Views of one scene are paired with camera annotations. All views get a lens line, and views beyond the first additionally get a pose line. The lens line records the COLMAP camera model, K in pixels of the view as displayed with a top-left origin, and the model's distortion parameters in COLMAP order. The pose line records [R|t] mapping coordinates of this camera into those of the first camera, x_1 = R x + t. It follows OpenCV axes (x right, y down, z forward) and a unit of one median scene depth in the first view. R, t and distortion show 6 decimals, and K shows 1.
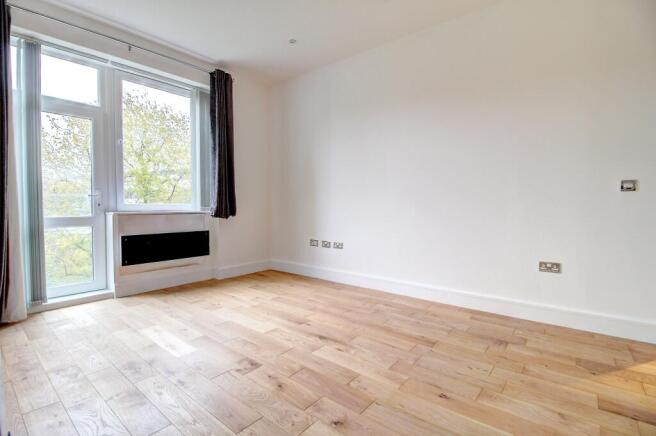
lens RADIAL K [[302.5, 0, 328.0], [0, 302.5, 218.0], [0, 0, 1]] dist [-0.001243, -0.011115]
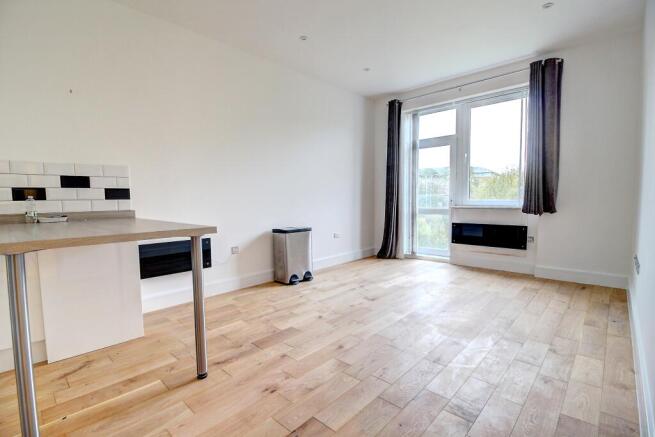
lens RADIAL K [[313.4, 0, 327.5], [0, 313.4, 218.5], [0, 0, 1]] dist [0.000292, 0.000009]
pose [[-0.058316, 0.061980, -0.996372, 0.795219], [-0.030757, 0.997485, 0.063850, -0.035570], [0.997824, 0.034369, -0.056263, 0.451250]]
